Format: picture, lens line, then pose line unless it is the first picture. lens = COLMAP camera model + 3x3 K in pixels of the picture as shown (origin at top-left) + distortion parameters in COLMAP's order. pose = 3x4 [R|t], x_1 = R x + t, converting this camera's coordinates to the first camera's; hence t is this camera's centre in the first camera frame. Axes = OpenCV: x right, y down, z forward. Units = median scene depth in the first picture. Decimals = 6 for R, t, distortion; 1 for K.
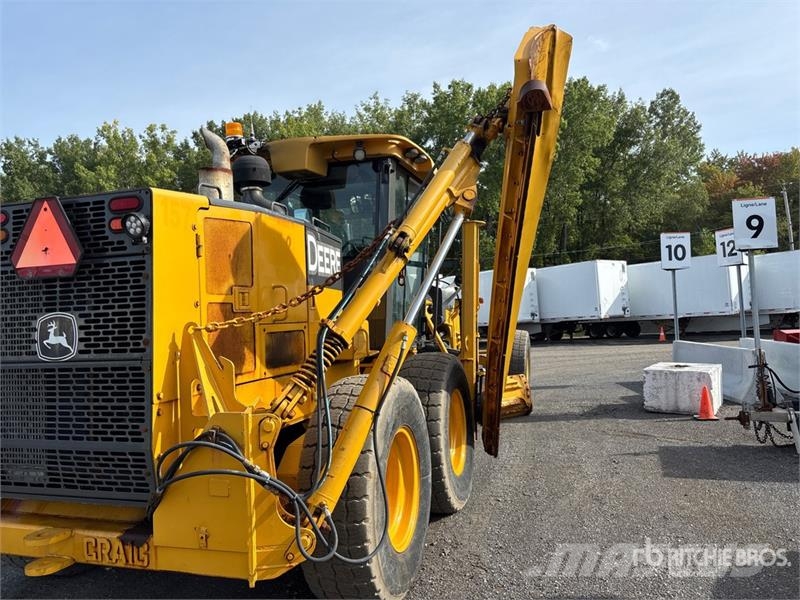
lens RADIAL K [[610.9, 0, 406.5], [0, 610.9, 295.5], [0, 0, 1]] dist [0.023617, -0.010625]
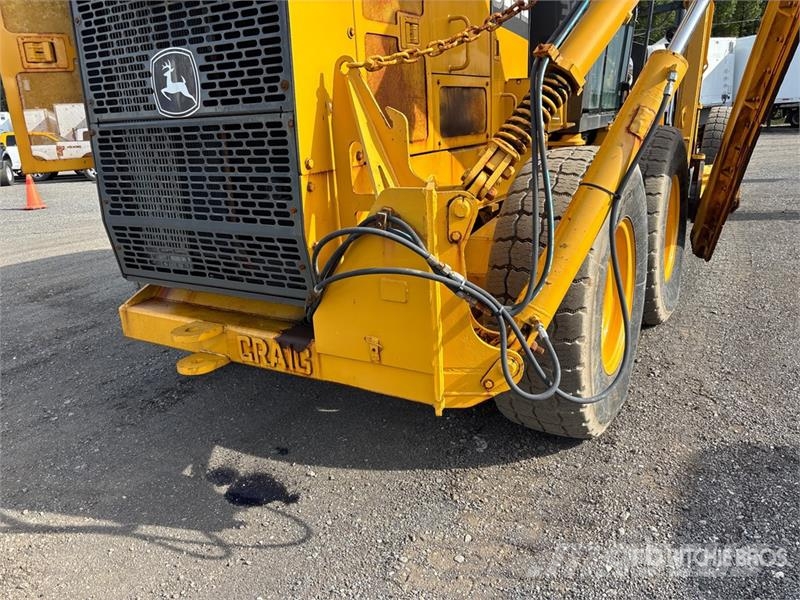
lens RADIAL K [[605.8, 0, 410.5], [0, 605.8, 295.1], [0, 0, 1]] dist [0.050702, -0.073953]
pose [[0.973901, 0.057691, -0.219519, -0.116329], [0.017052, 0.945828, 0.324220, 0.077540], [0.226332, -0.319502, 0.920159, 0.309687]]
